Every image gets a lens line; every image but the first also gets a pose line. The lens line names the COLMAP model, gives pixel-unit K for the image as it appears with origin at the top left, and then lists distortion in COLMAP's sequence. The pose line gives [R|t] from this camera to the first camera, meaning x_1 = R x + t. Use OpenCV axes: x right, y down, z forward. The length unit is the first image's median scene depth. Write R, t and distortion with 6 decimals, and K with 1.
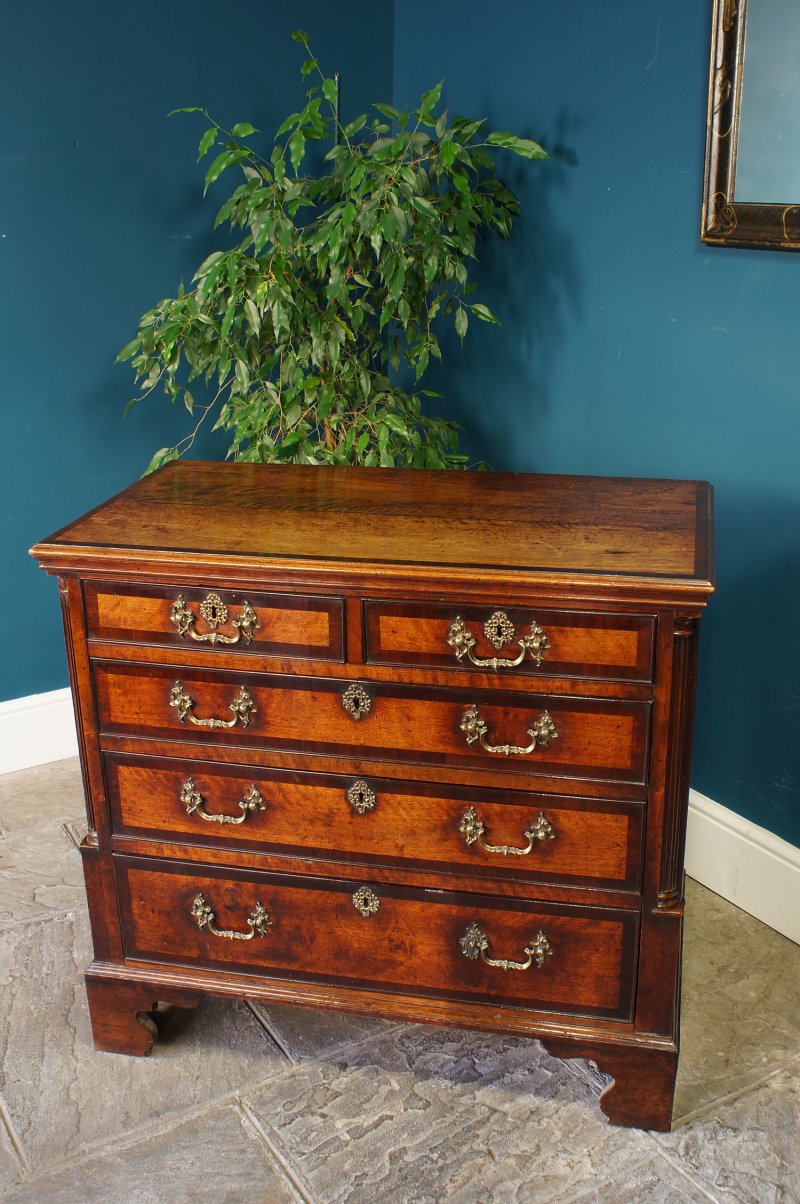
lens RADIAL K [[1247.7, 0, 413.3], [0, 1247.7, 609.8], [0, 0, 1]] dist [-0.075729, 0.000000]
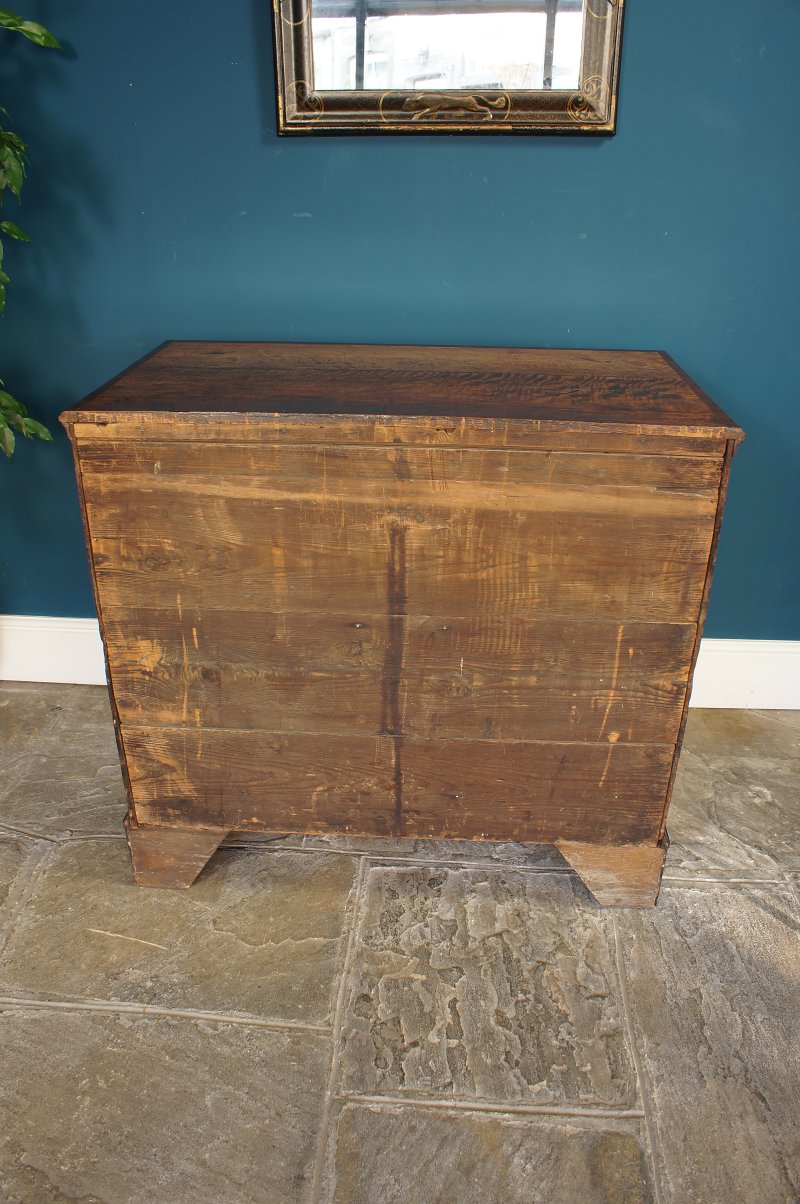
lens RADIAL K [[924.0, 0, 394.4], [0, 924.0, 596.8], [0, 0, 1]] dist [-0.144485, 0.117478]
pose [[0.589307, -0.355931, 0.725279, -0.496578], [0.266588, 0.933112, 0.241316, -0.104862], [-0.762658, 0.051142, 0.644777, 0.554883]]
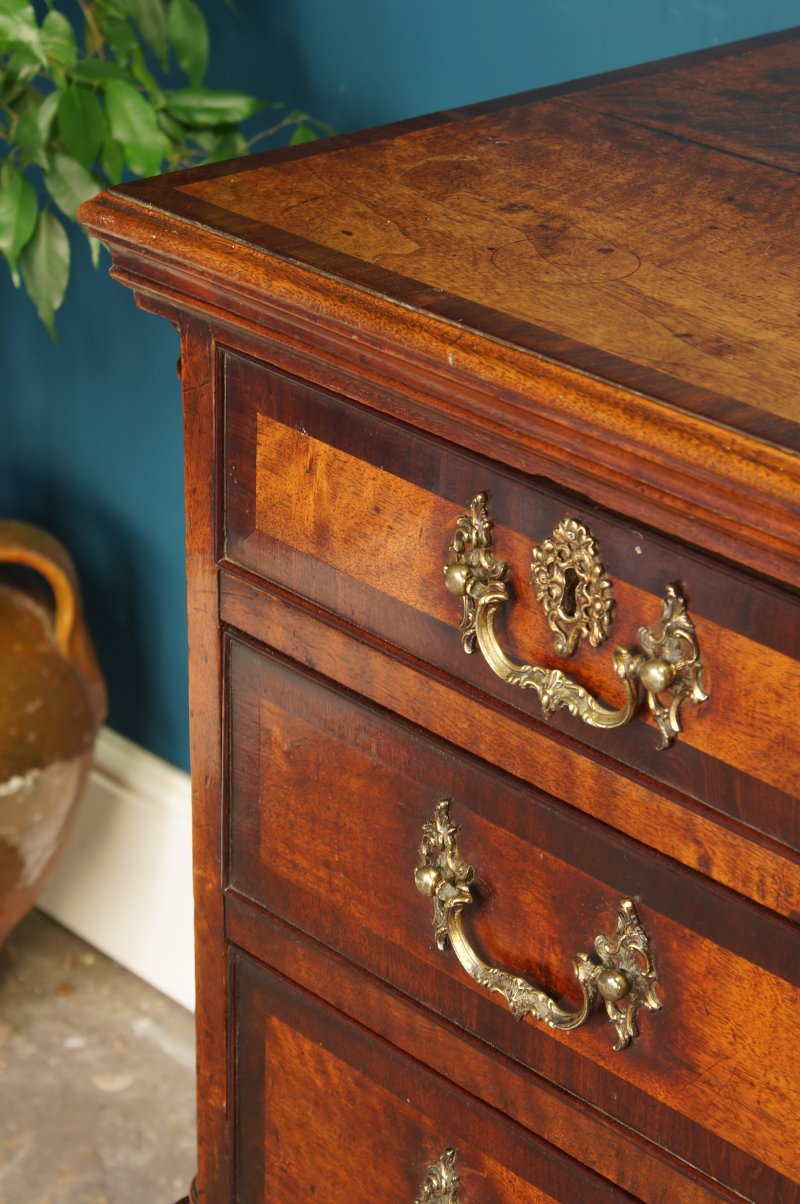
lens RADIAL K [[3132.0, 0, 401.2], [0, 3132.0, 605.3], [0, 0, 1]] dist [0.092030, 0.000000]
pose [[0.813518, 0.264798, -0.517755, 0.137291], [-0.224153, 0.964303, 0.140980, -0.074562], [0.536604, 0.001367, 0.843833, 0.418662]]
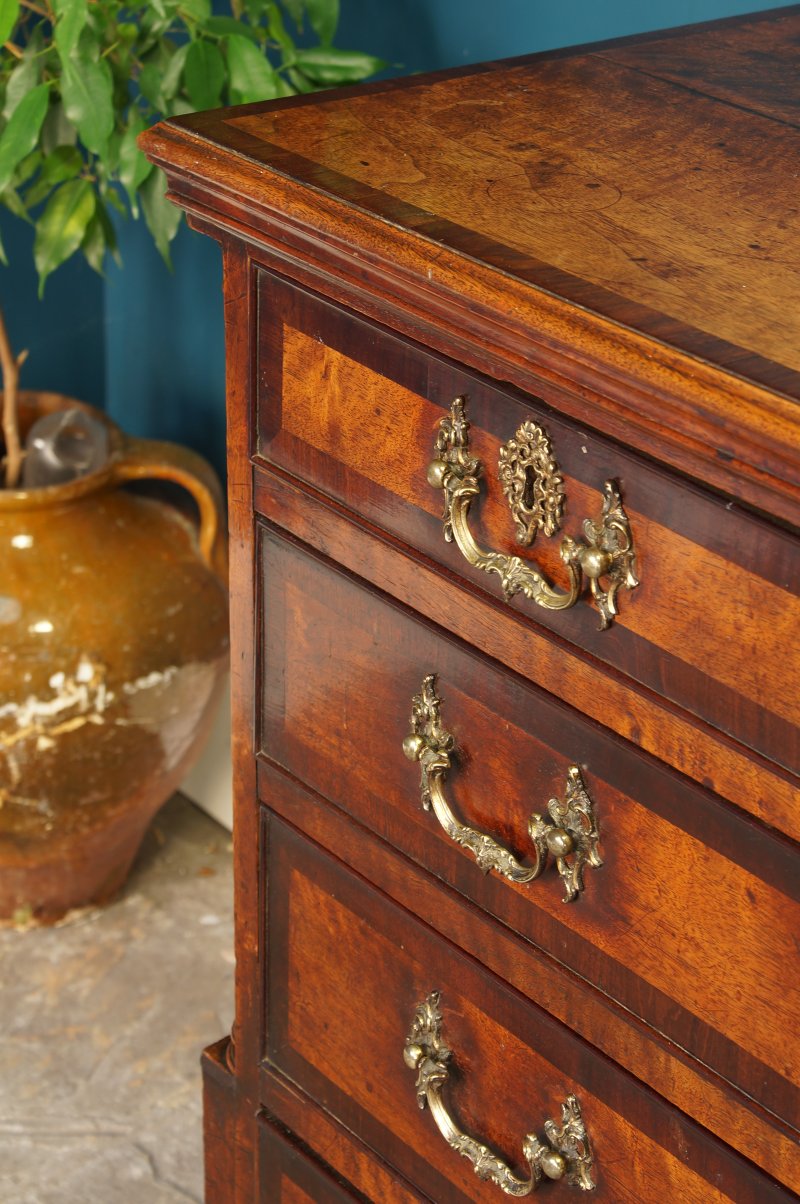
lens RADIAL K [[2957.0, 0, 390.9], [0, 2957.0, 604.1], [0, 0, 1]] dist [0.087165, 0.000000]
pose [[0.749666, 0.304388, -0.587664, 0.210475], [-0.250722, 0.952391, 0.173464, -0.078184], [0.612486, 0.017300, 0.790292, 0.424842]]
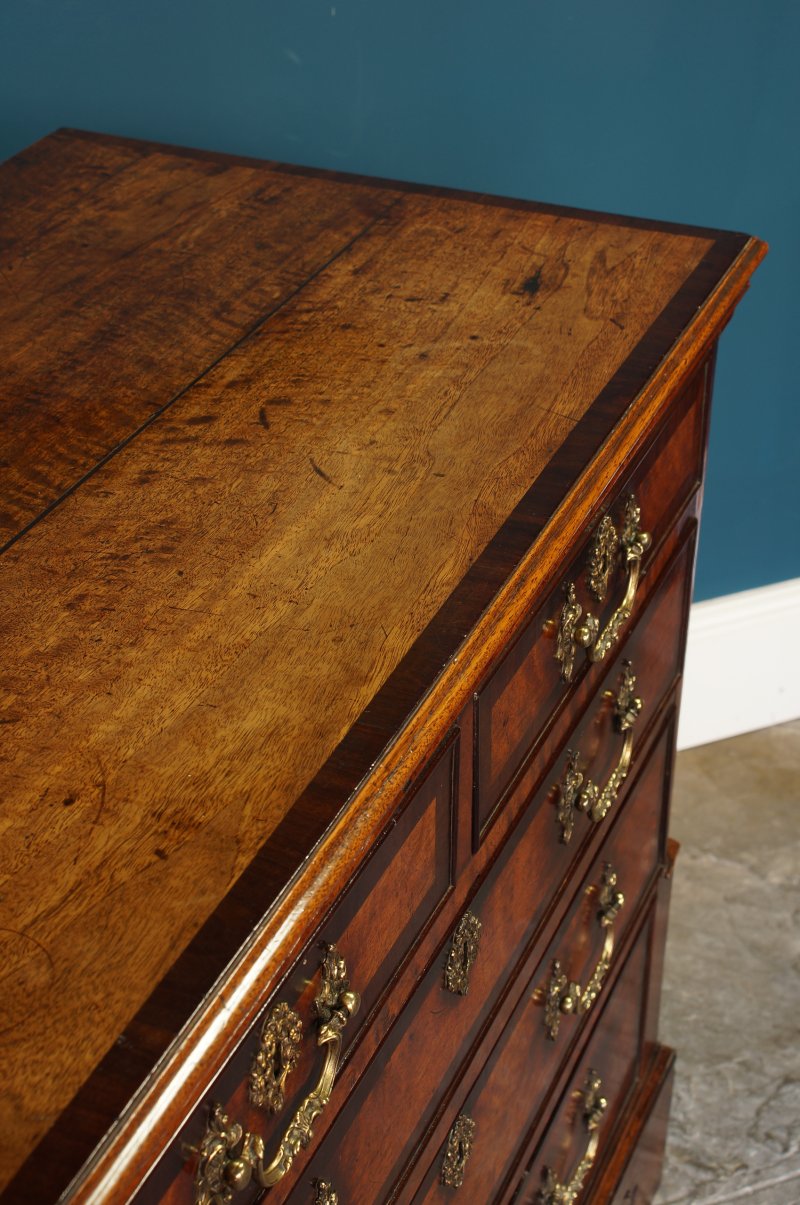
lens RADIAL K [[1974.9, 0, 389.7], [0, 1974.9, 602.6], [0, 0, 1]] dist [-0.038954, 0.000000]
pose [[0.190027, -0.528526, 0.827375, -0.447356], [0.343224, 0.825318, 0.448383, -0.262207], [-0.919830, 0.198770, 0.338235, 0.765061]]
